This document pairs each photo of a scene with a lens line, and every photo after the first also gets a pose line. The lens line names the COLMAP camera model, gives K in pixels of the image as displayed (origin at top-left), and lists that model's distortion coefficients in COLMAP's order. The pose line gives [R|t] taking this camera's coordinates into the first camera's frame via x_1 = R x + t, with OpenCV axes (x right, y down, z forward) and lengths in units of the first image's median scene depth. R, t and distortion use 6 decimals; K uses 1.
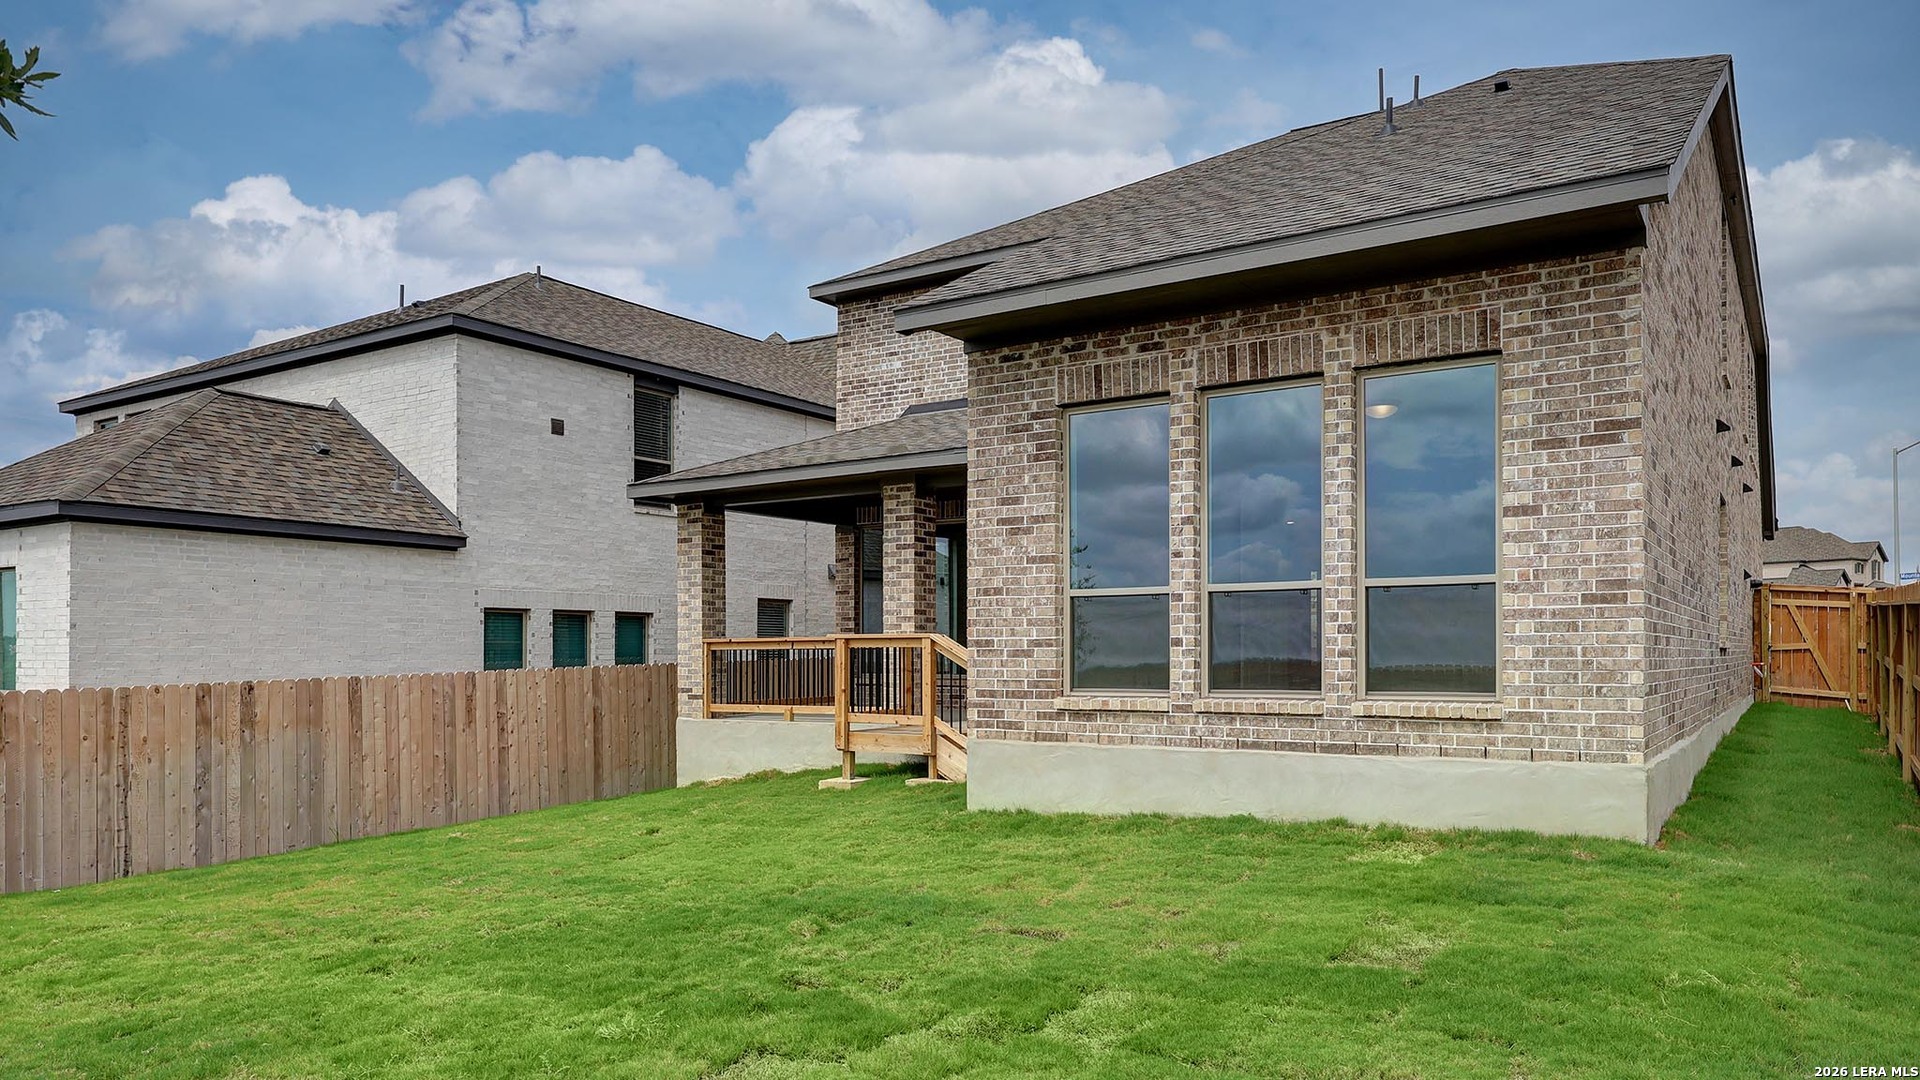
lens RADIAL K [[1279.8, 0, 963.4], [0, 1279.8, 533.9], [0, 0, 1]] dist [-0.000773, -0.000066]
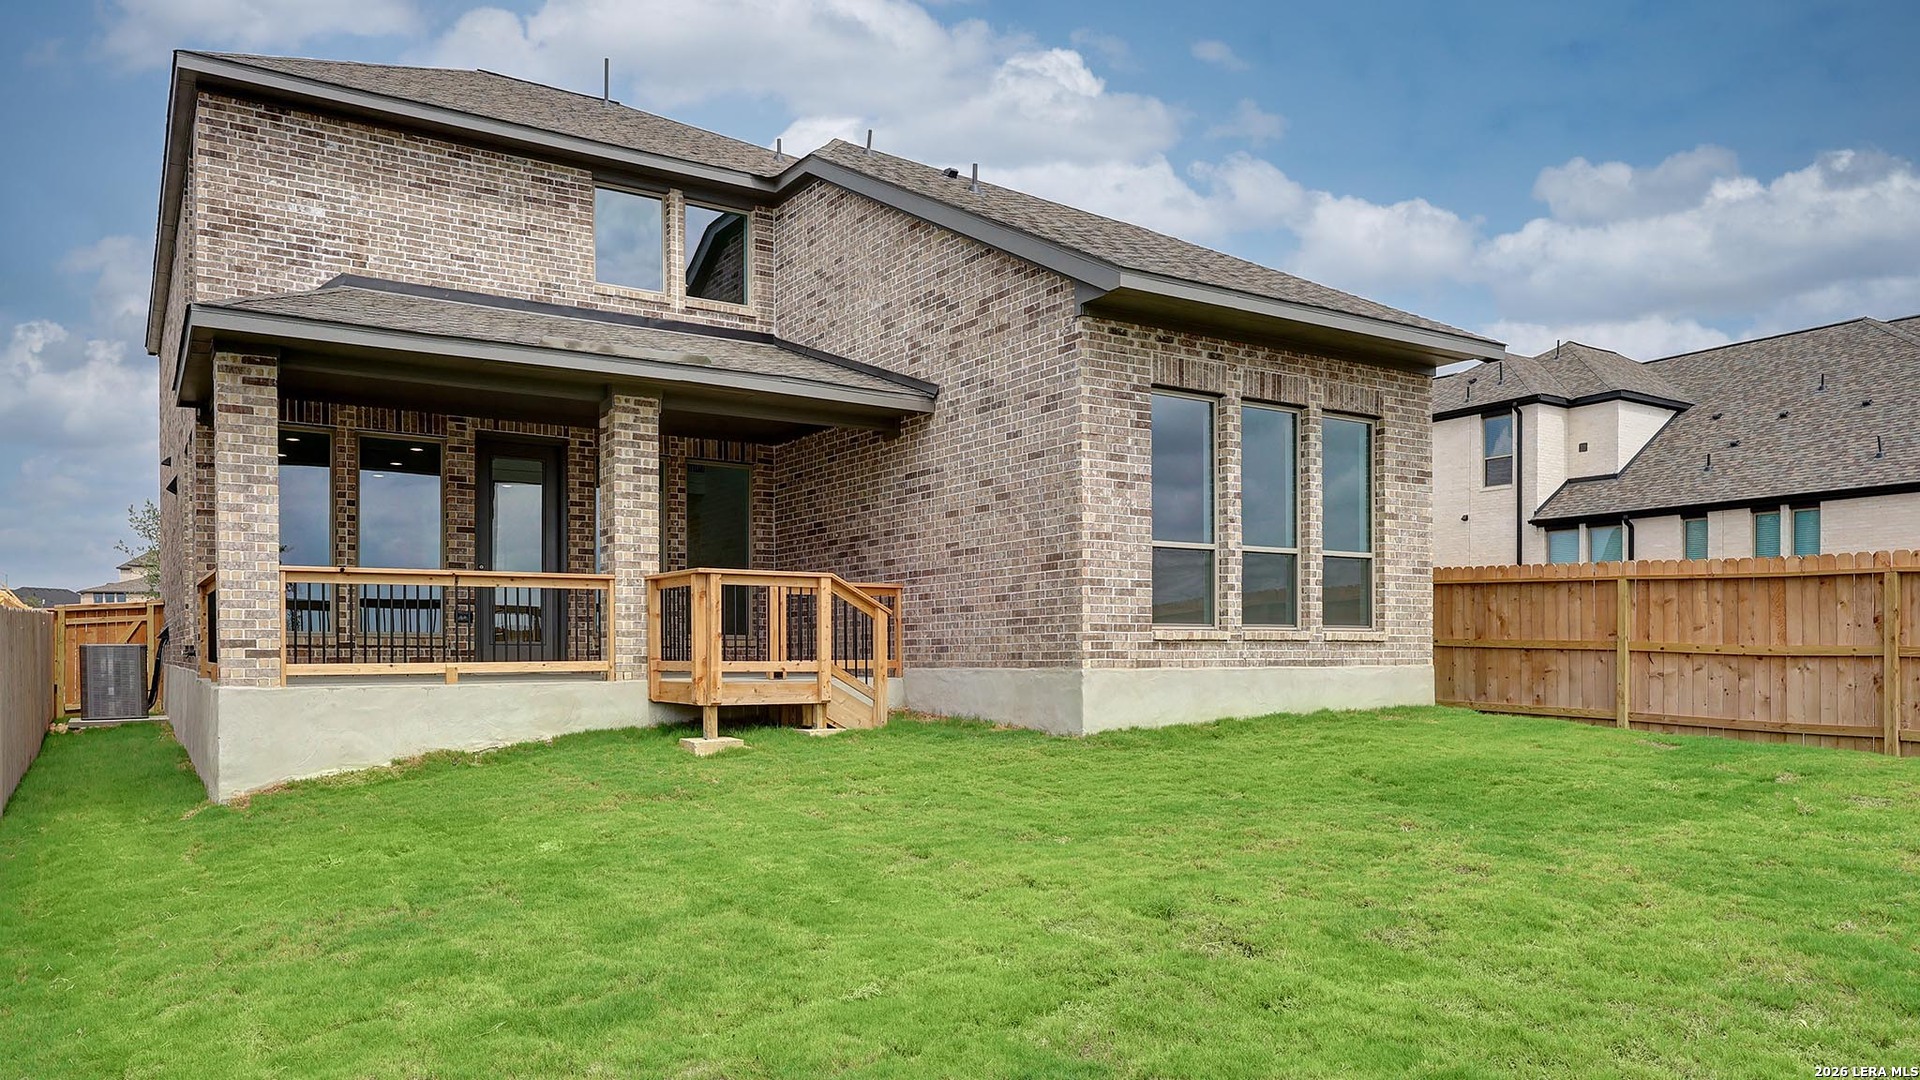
lens RADIAL K [[1279.8, 0, 958.9], [0, 1279.8, 548.2], [0, 0, 1]] dist [-0.000773, -0.000066]
pose [[0.405896, 0.076901, 0.910678, -1.058966], [-0.084287, 0.995357, -0.046485, 0.120063], [-0.910024, -0.057890, 0.410494, 0.668781]]
